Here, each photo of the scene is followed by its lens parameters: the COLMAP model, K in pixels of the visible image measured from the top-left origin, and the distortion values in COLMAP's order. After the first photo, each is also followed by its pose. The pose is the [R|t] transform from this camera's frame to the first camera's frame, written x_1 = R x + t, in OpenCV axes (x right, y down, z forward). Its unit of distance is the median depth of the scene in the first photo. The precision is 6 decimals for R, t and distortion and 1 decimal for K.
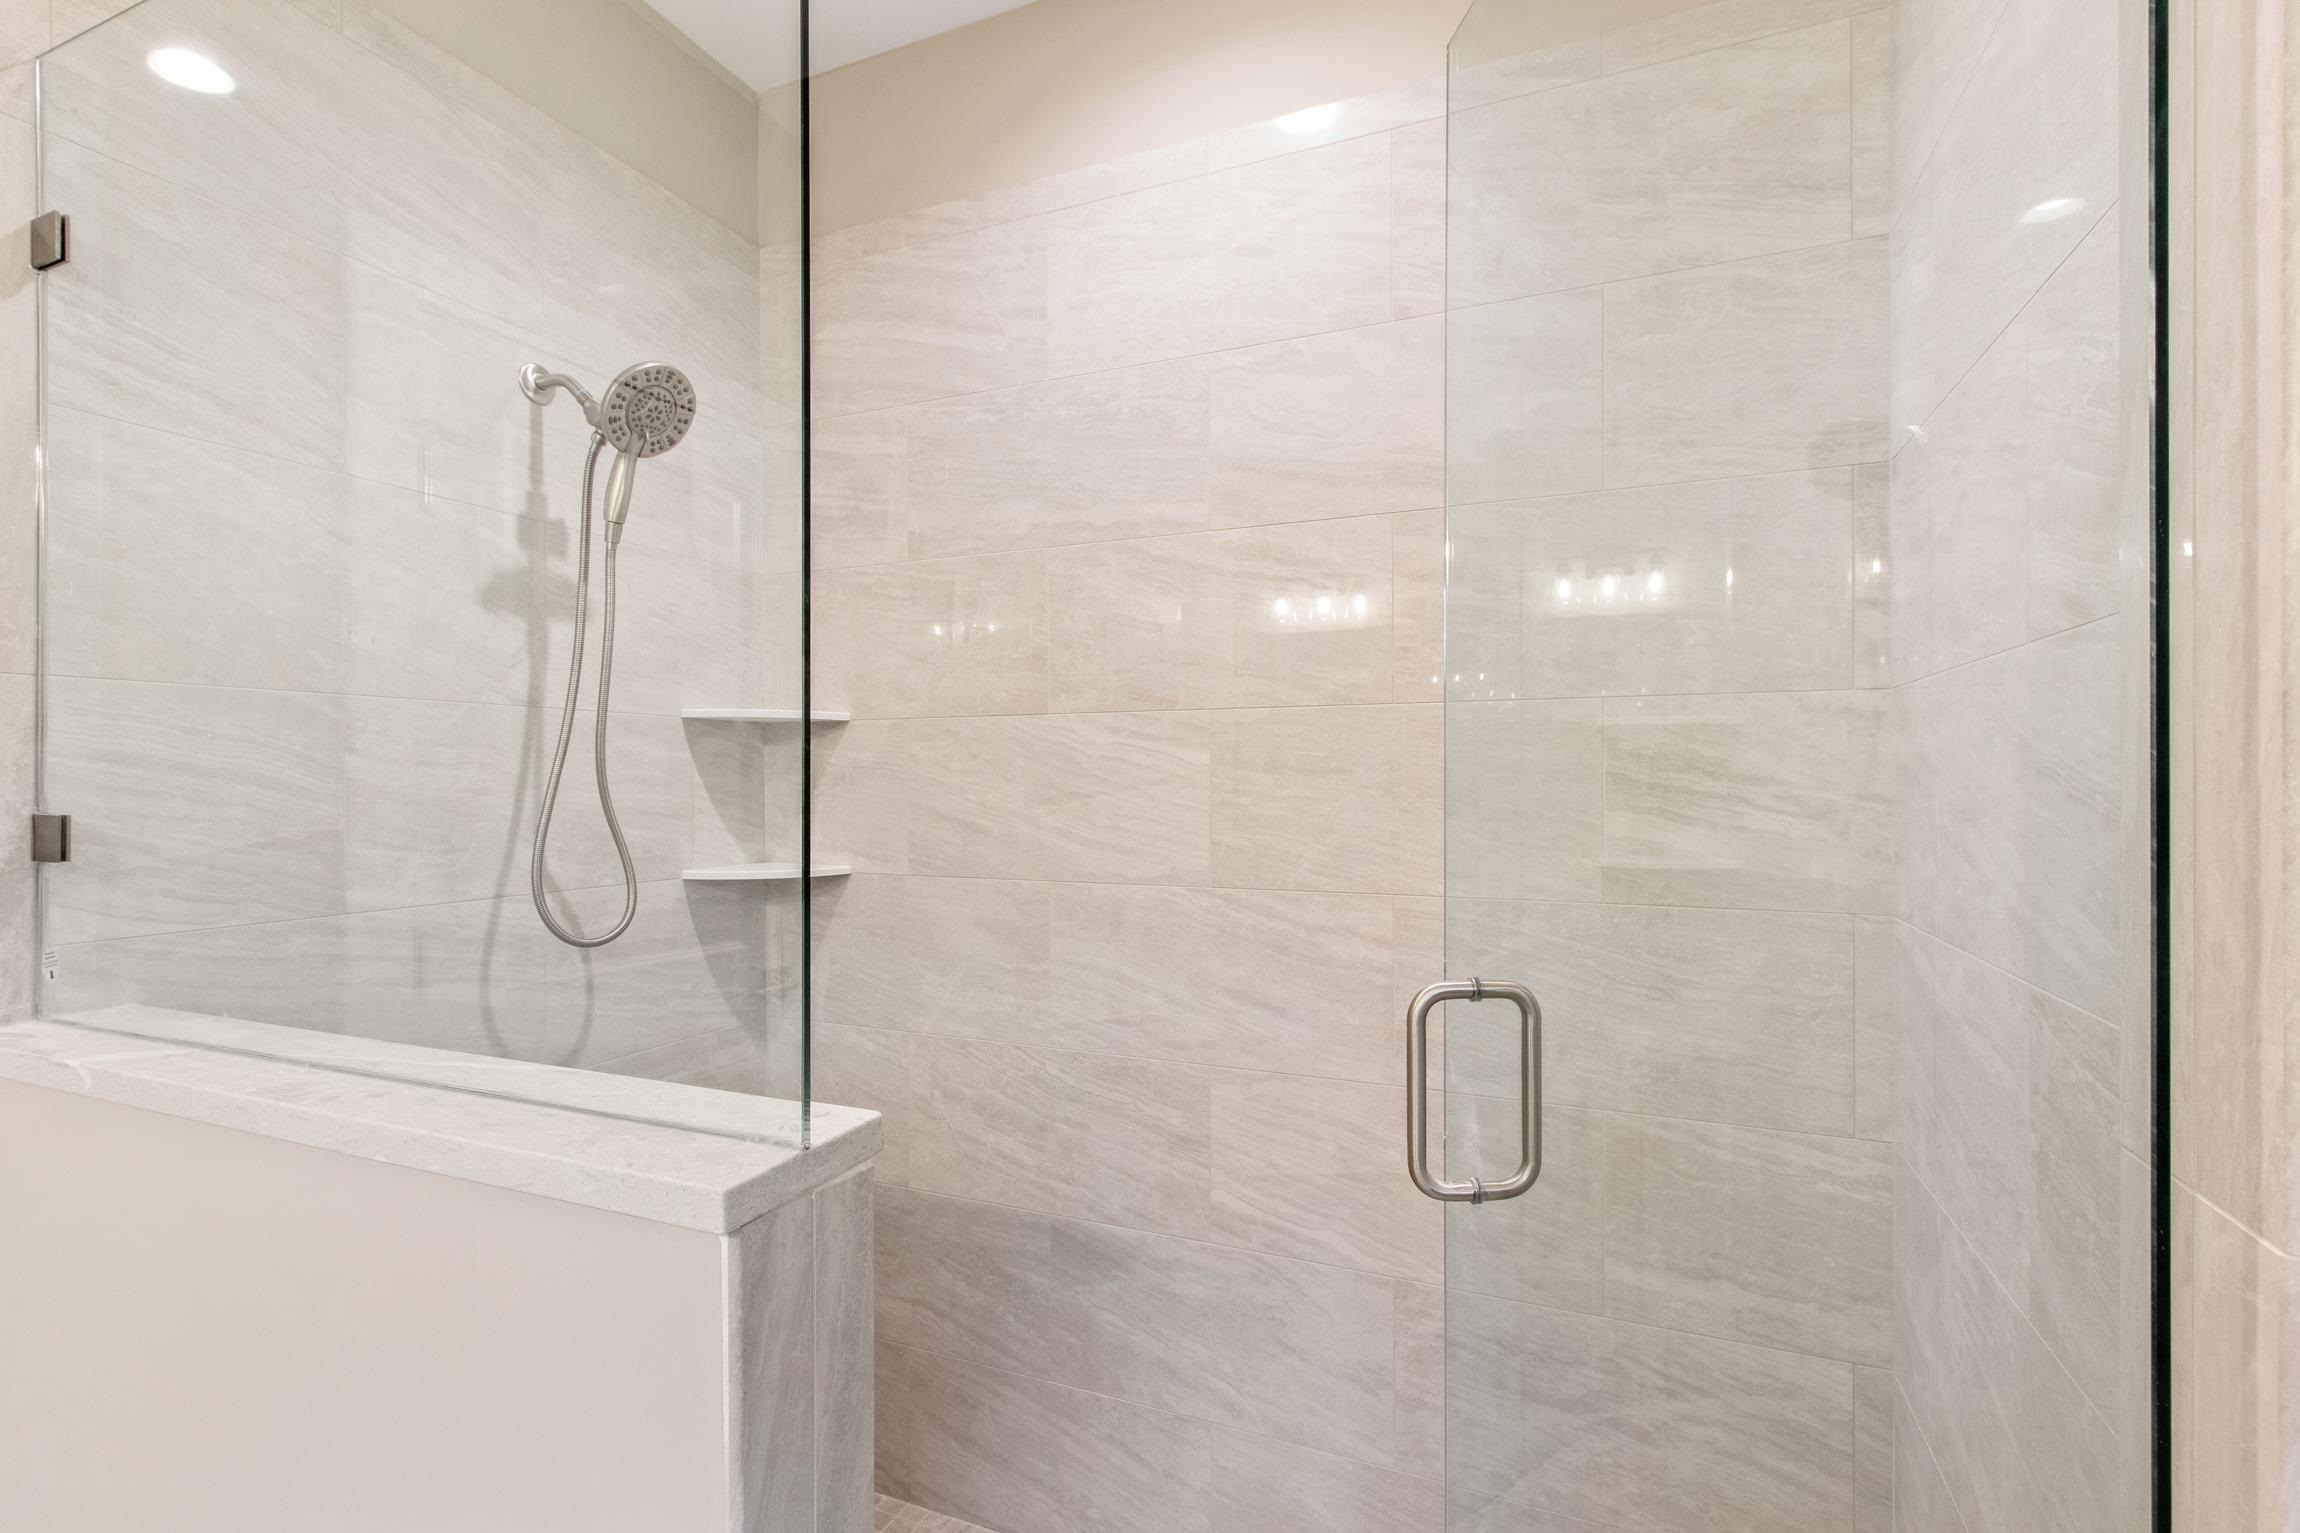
lens RADIAL K [[1103.7, 0, 1149.3], [0, 1103.7, 788.7], [0, 0, 1]] dist [0.010892, -0.009959]
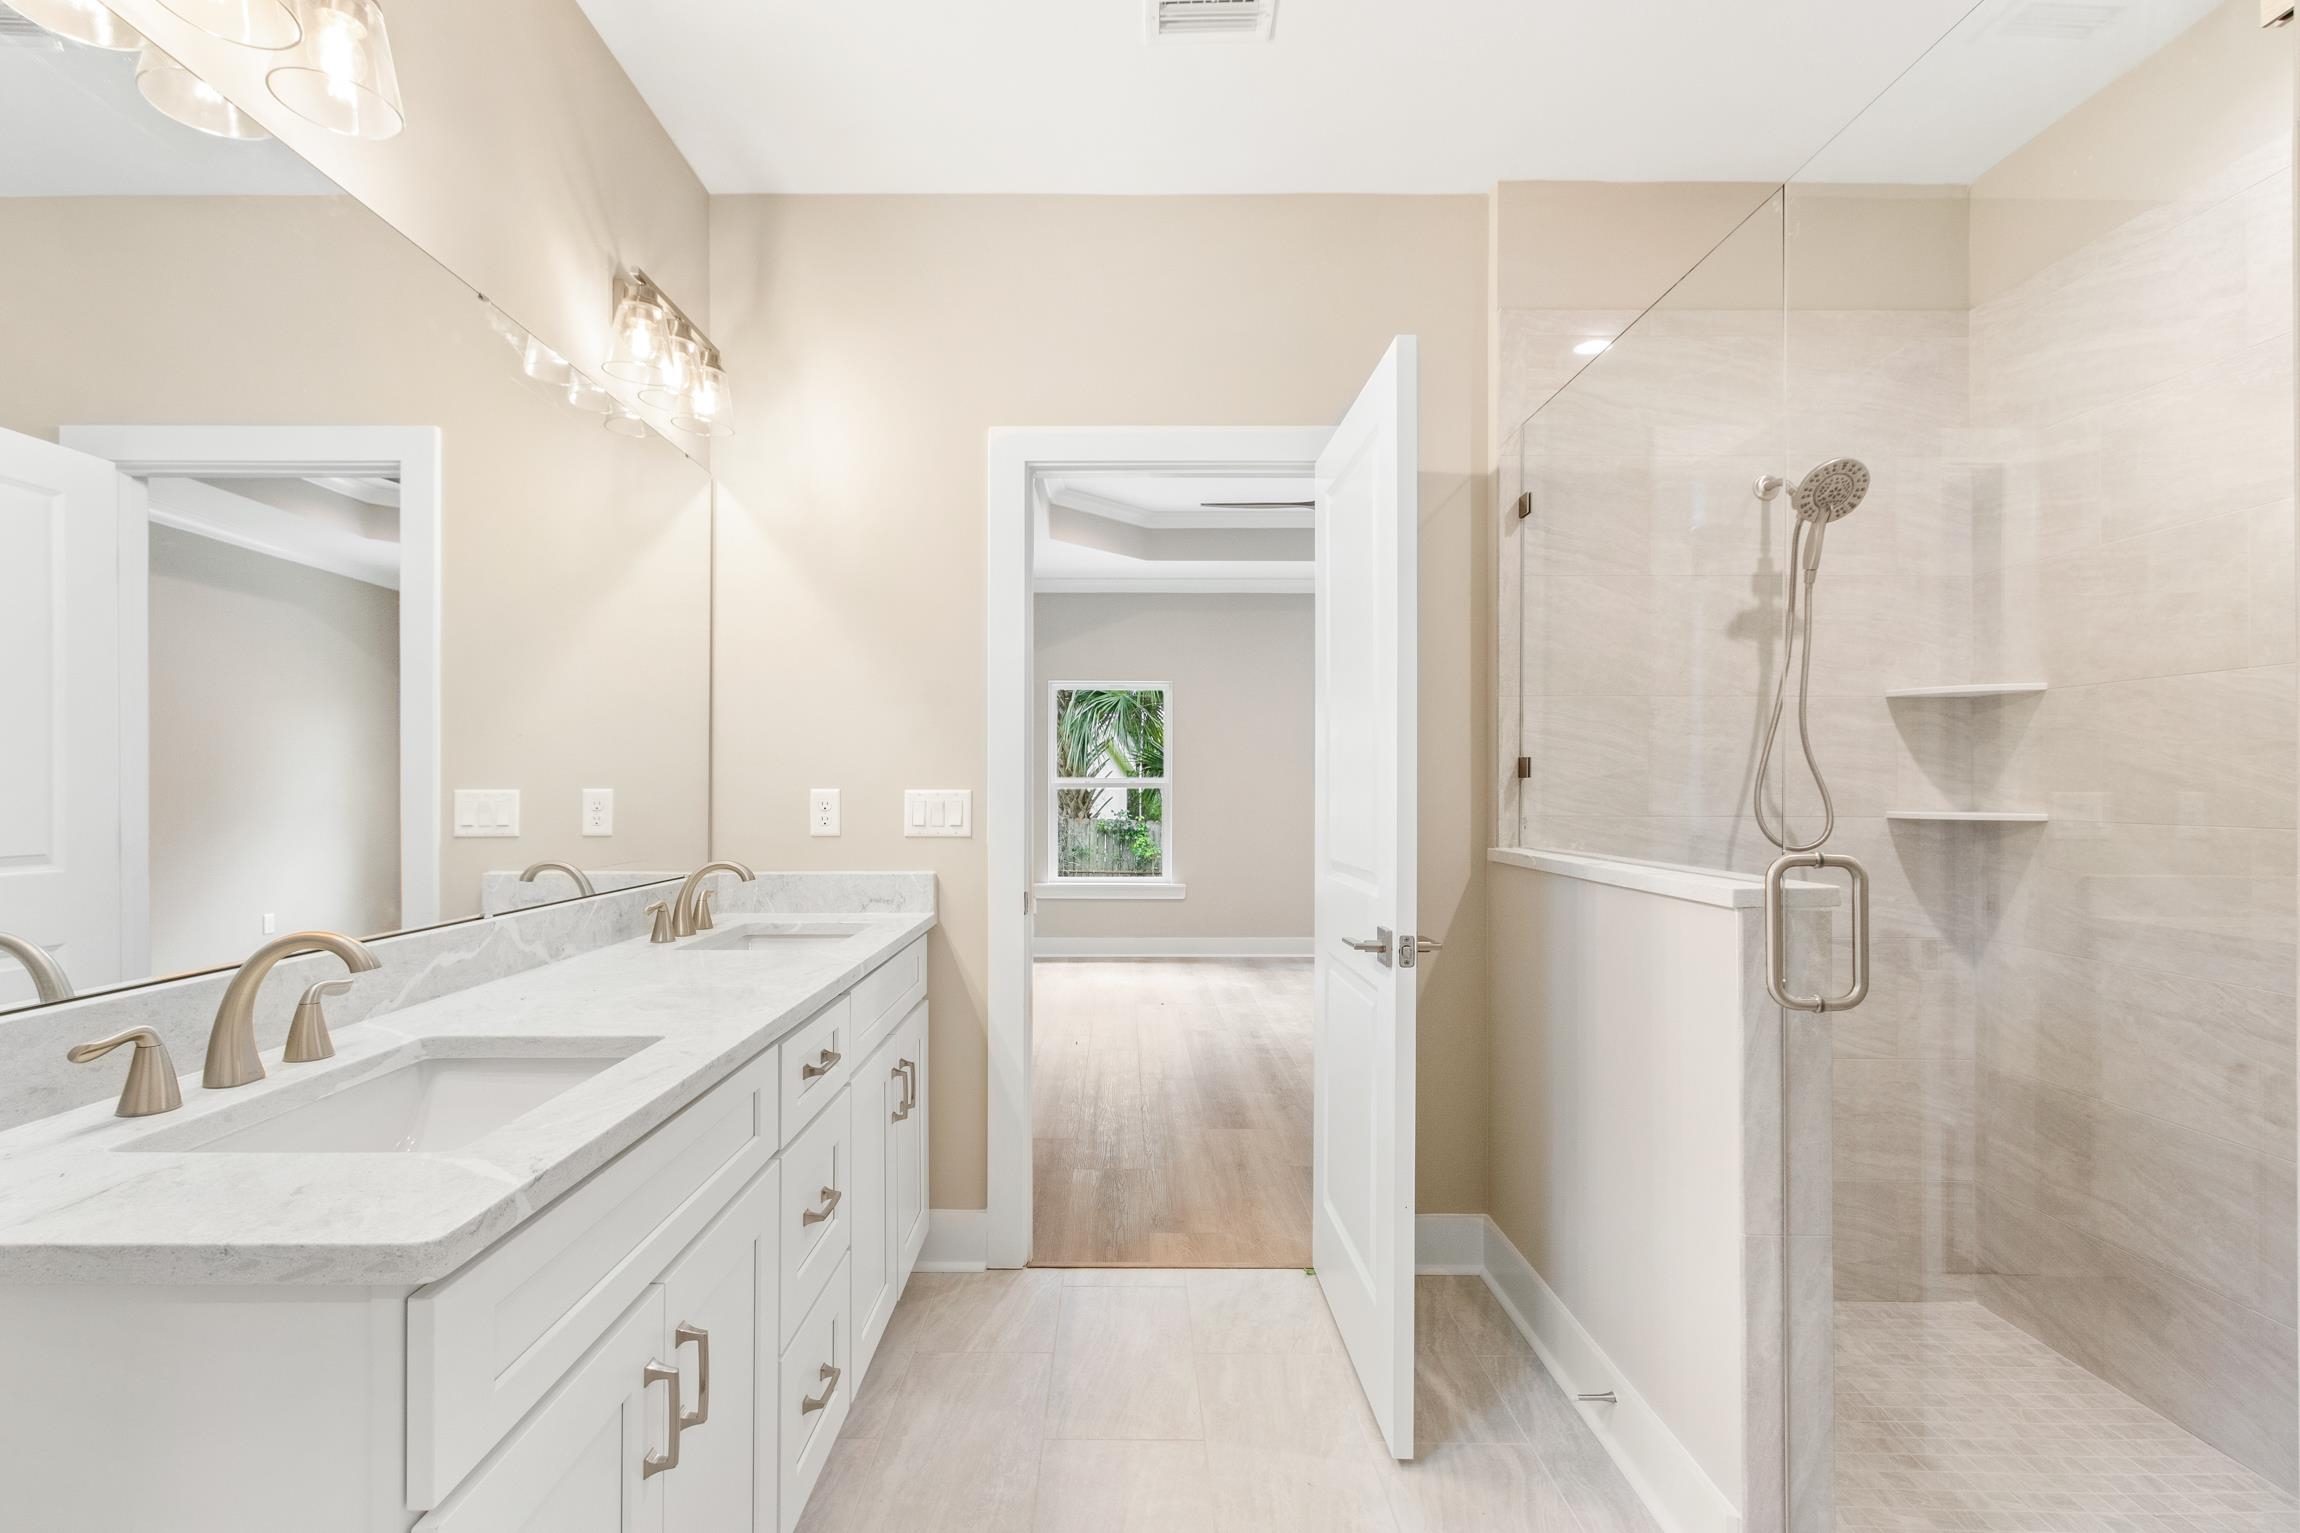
lens RADIAL K [[1076.0, 0, 1132.5], [0, 1076.0, 784.7], [0, 0, 1]] dist [0.006416, -0.000177]
pose [[0.414146, -0.000139, -0.910210, 0.456981], [-0.007270, 0.999968, -0.003460, 0.062266], [0.910181, 0.008051, 0.414132, -0.433265]]
